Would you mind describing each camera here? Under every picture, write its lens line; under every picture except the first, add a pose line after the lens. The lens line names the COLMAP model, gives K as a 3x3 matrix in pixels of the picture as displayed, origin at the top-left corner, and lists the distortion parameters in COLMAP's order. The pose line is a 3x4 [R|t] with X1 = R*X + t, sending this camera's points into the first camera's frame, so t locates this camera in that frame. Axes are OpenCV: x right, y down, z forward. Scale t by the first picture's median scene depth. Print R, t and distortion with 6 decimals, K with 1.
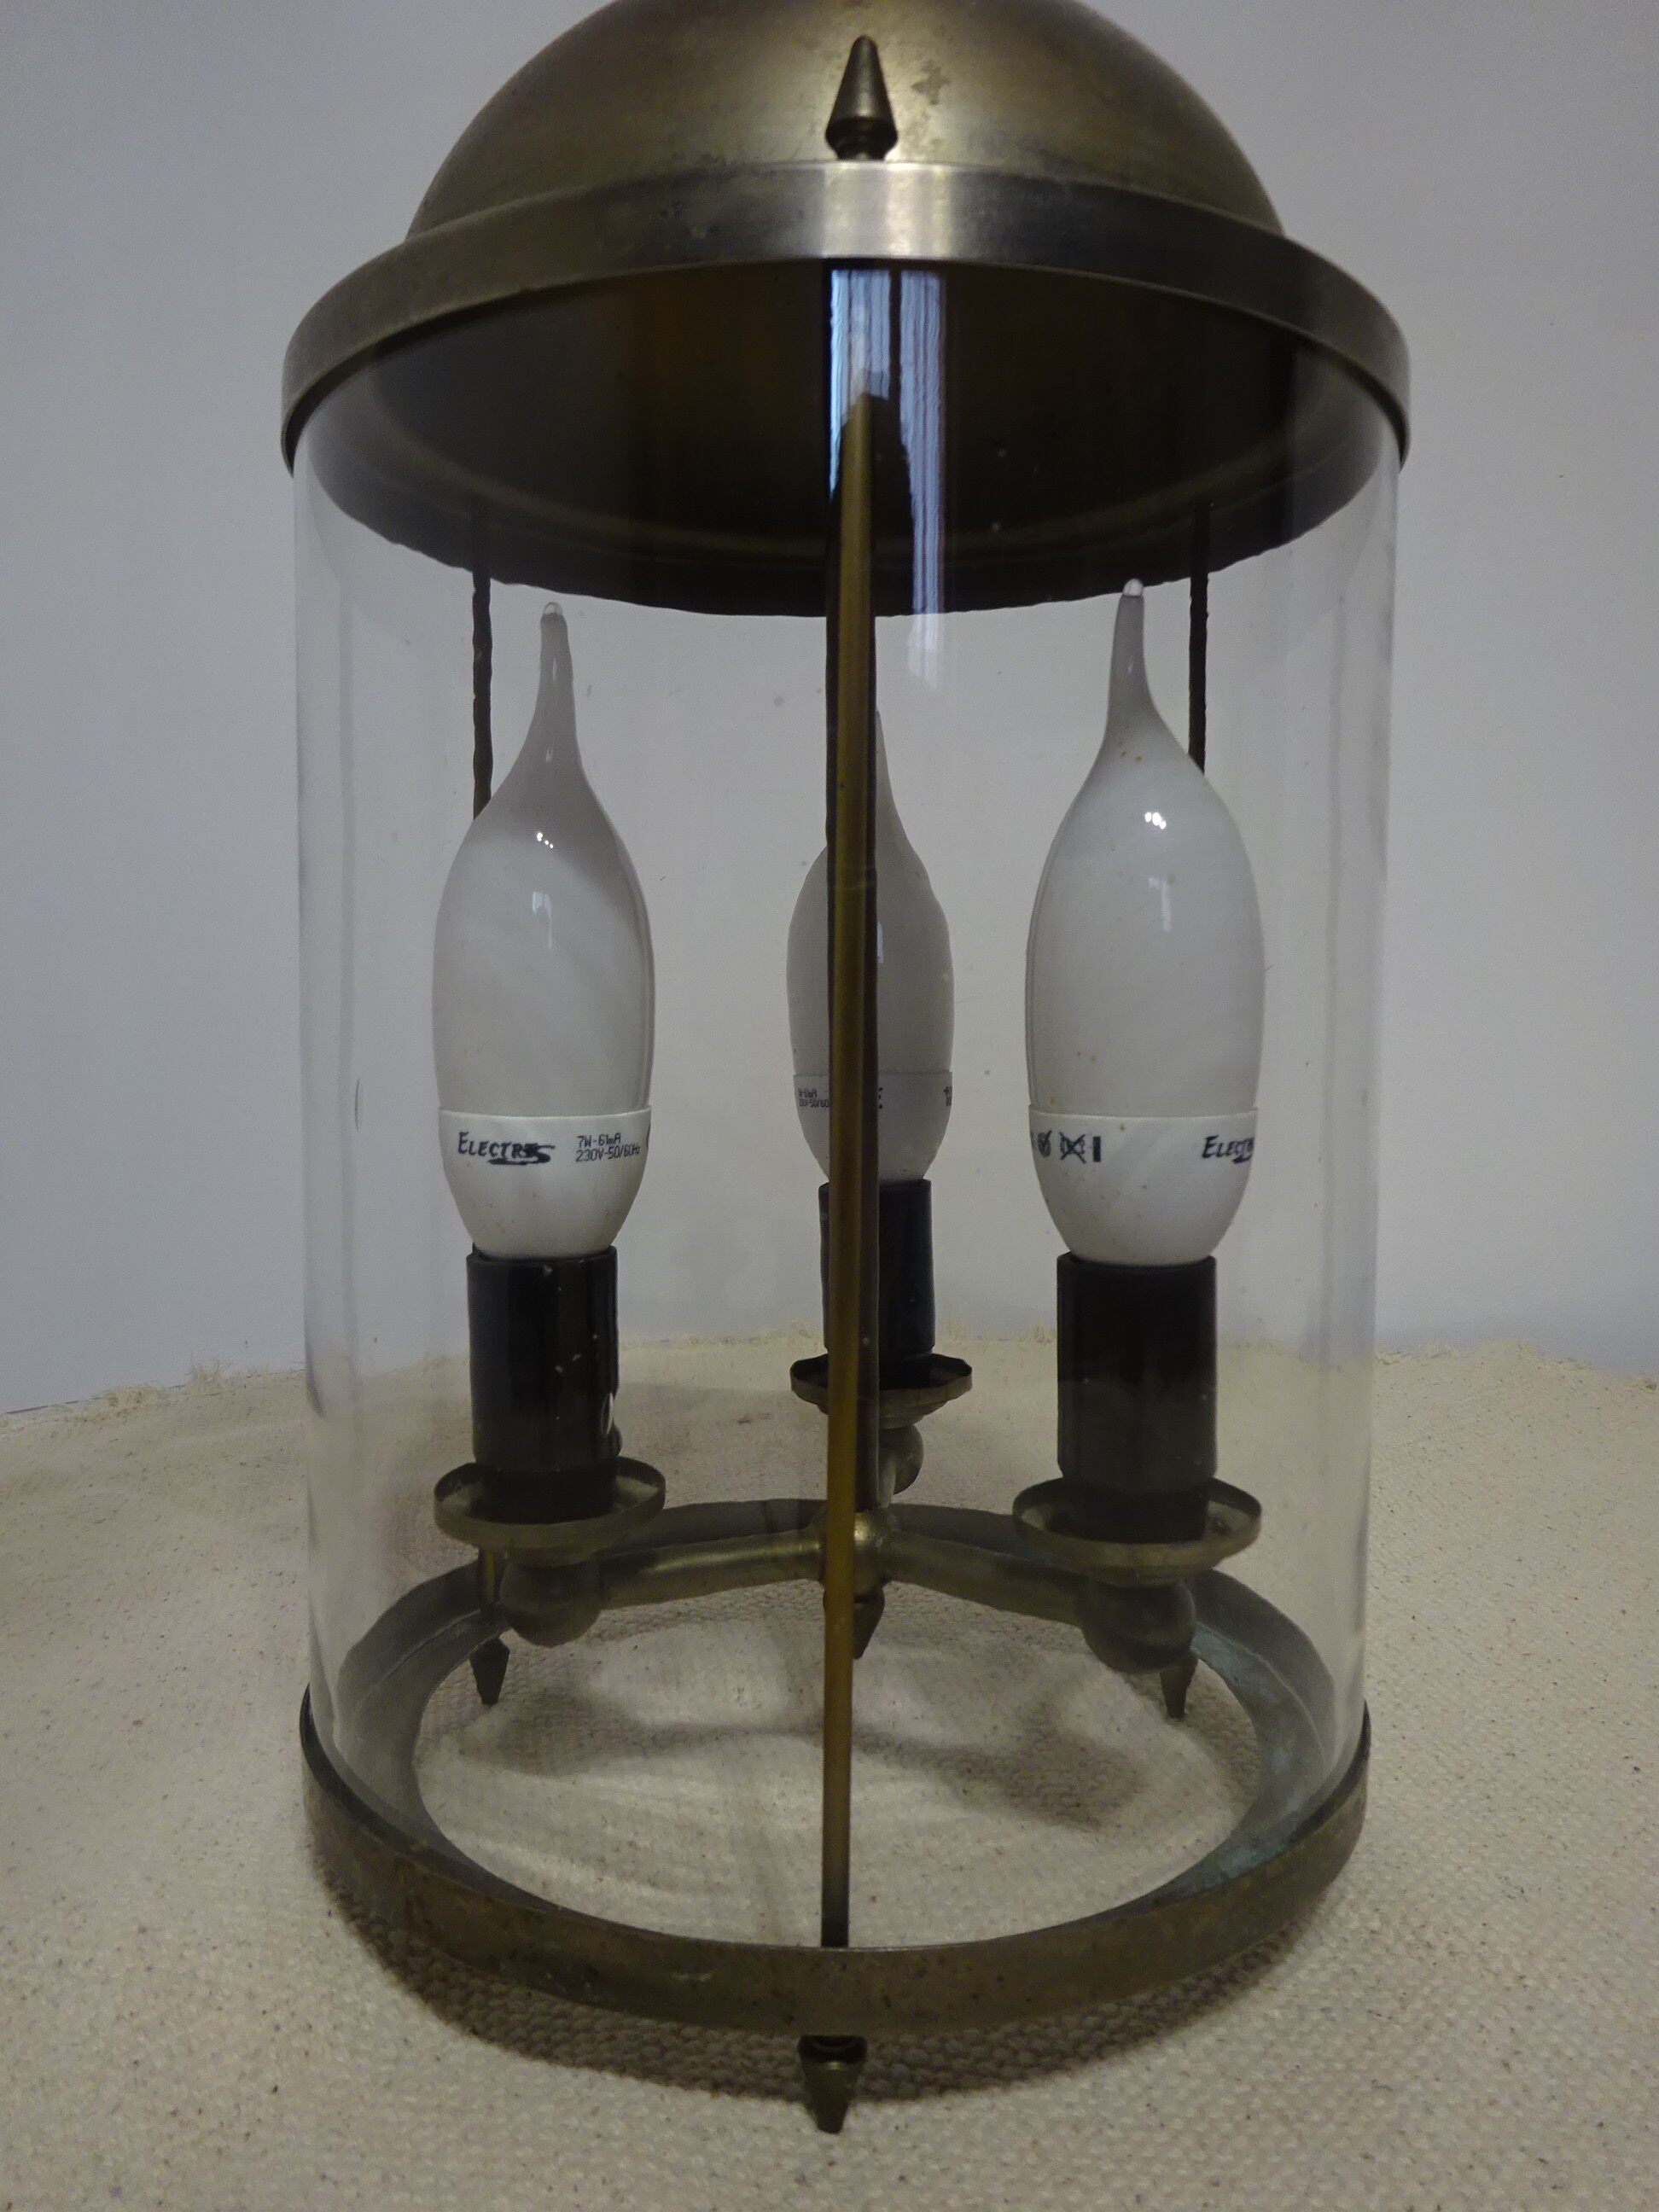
lens RADIAL K [[1475.3, 0, 829.5], [0, 1475.3, 1106.0], [0, 0, 1]] dist [0.000298, -0.043080]
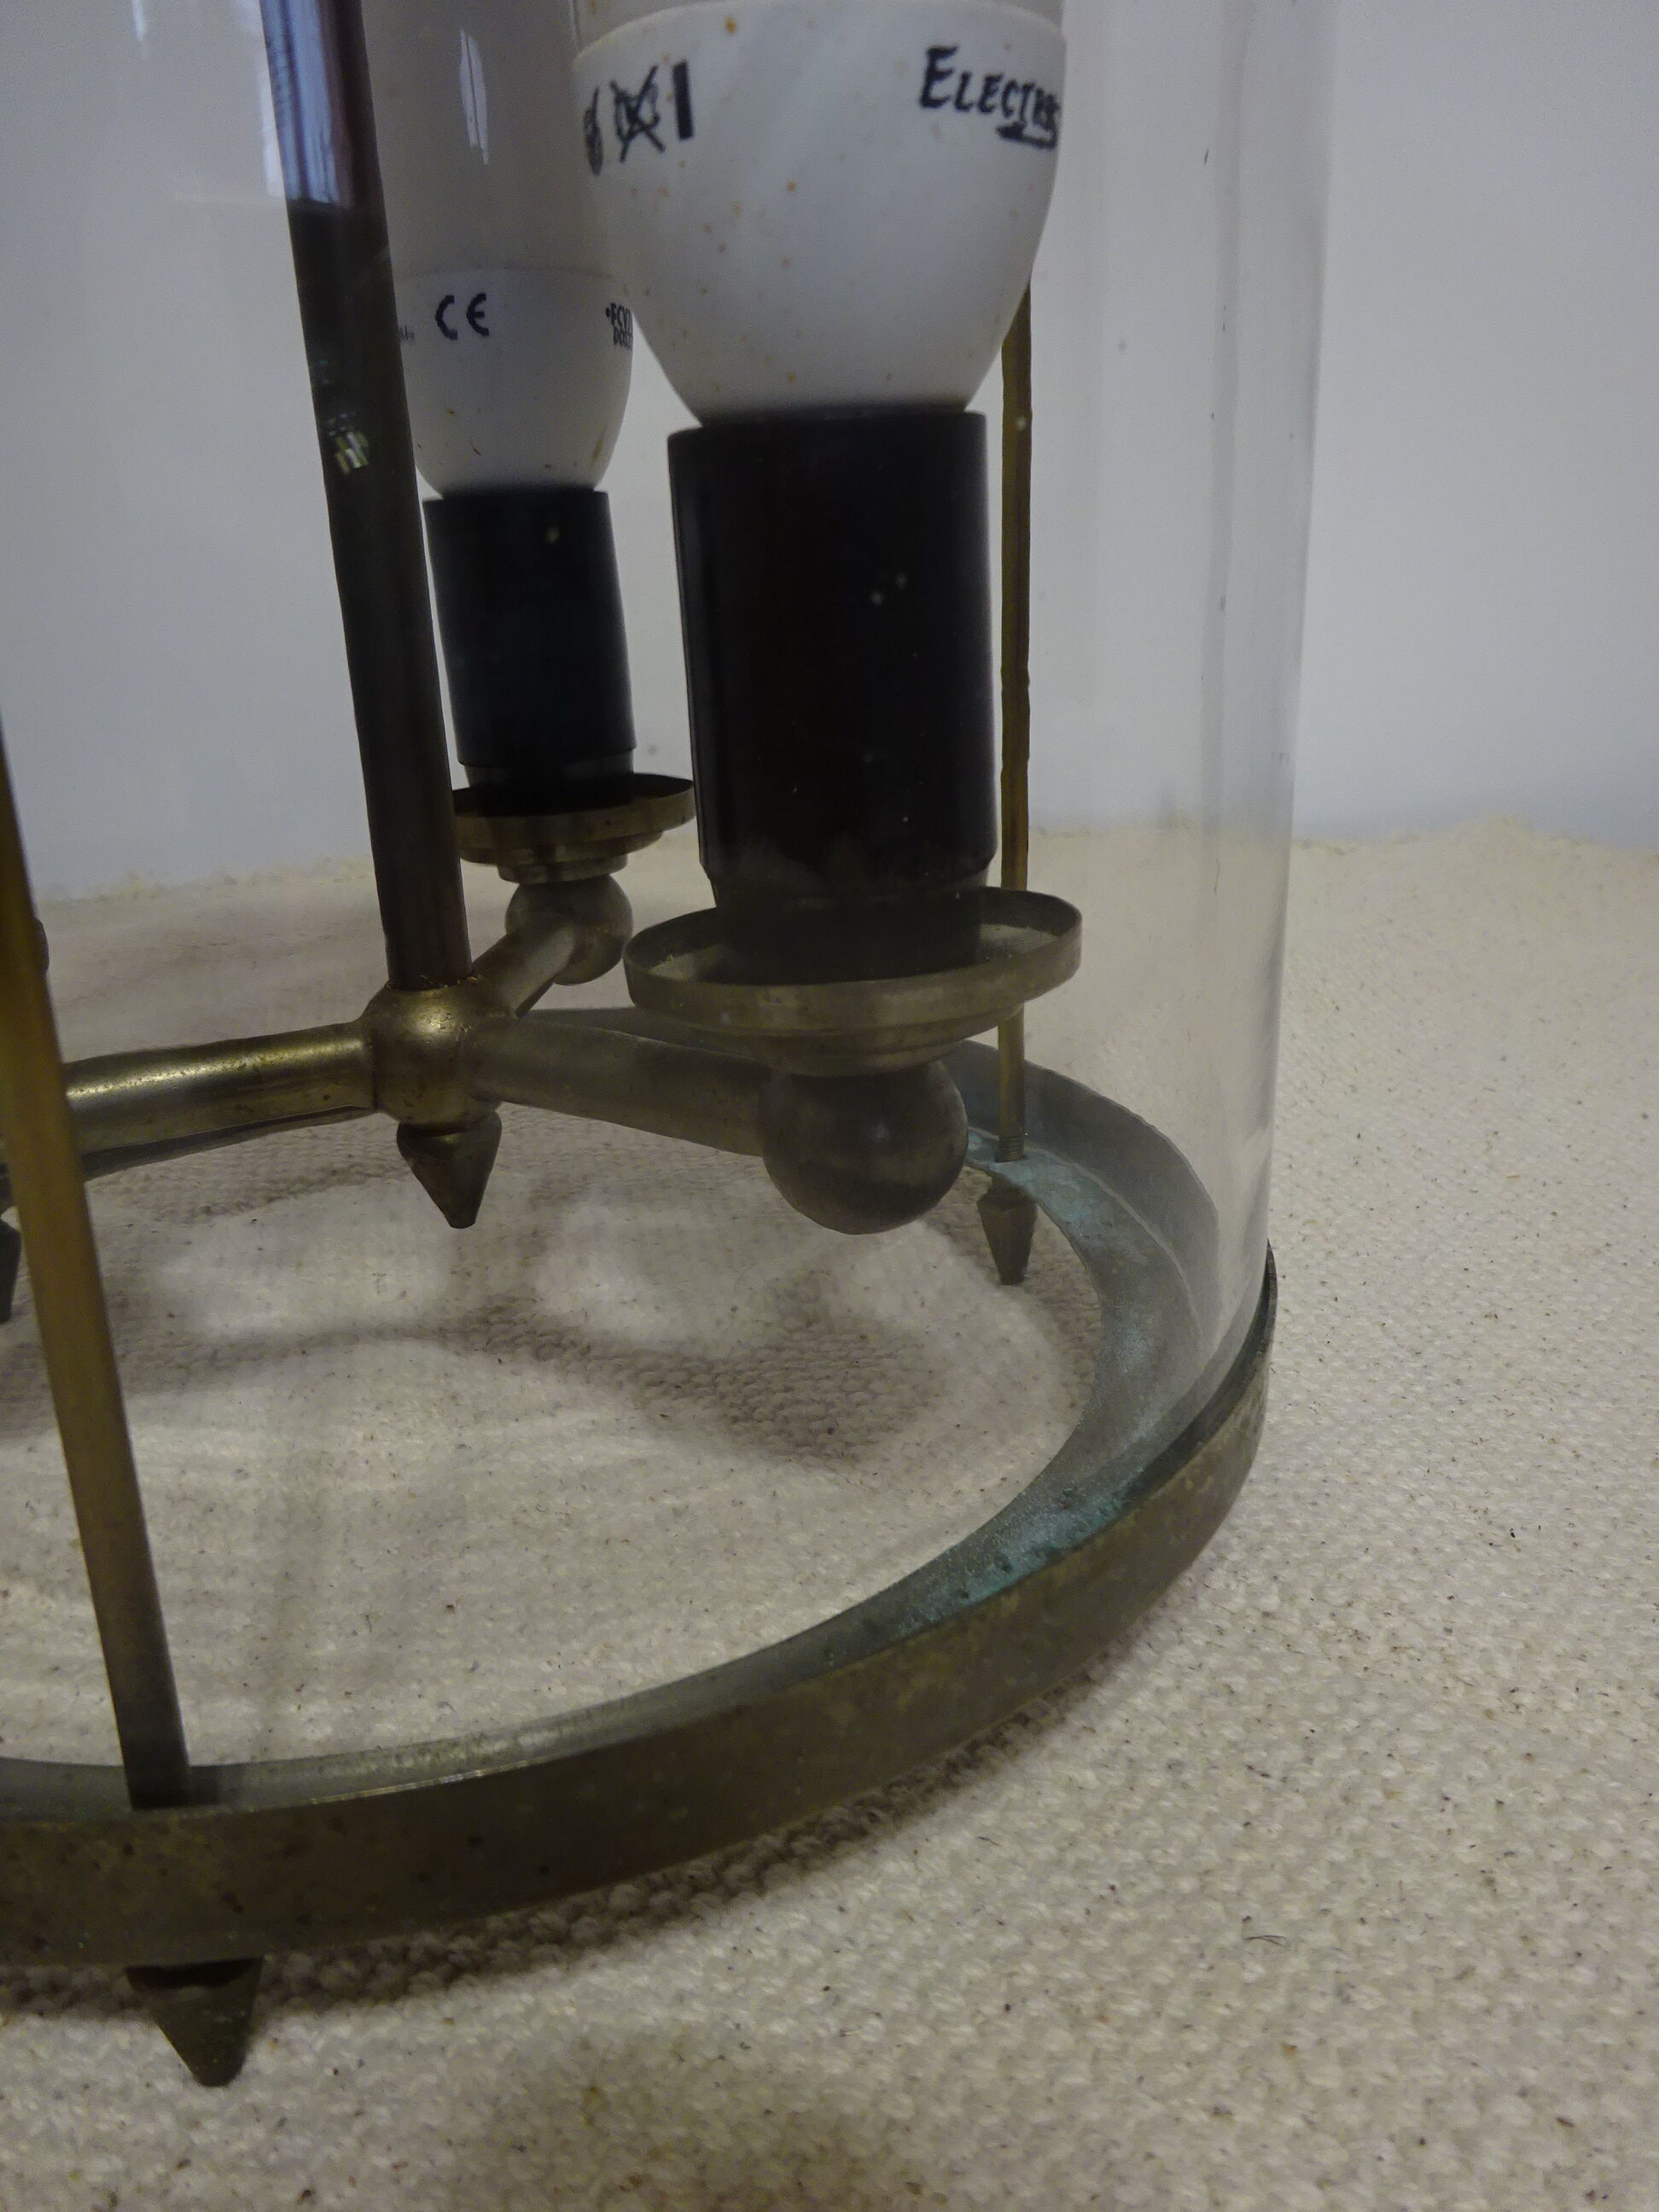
lens RADIAL K [[1549.9, 0, 829.5], [0, 1549.9, 1106.0], [0, 0, 1]] dist [-0.030389, -0.006617]
pose [[0.998190, -0.051922, 0.030346, 0.191518], [0.041547, 0.960190, 0.276242, 0.187552], [-0.043481, -0.274481, 0.960609, 0.475261]]
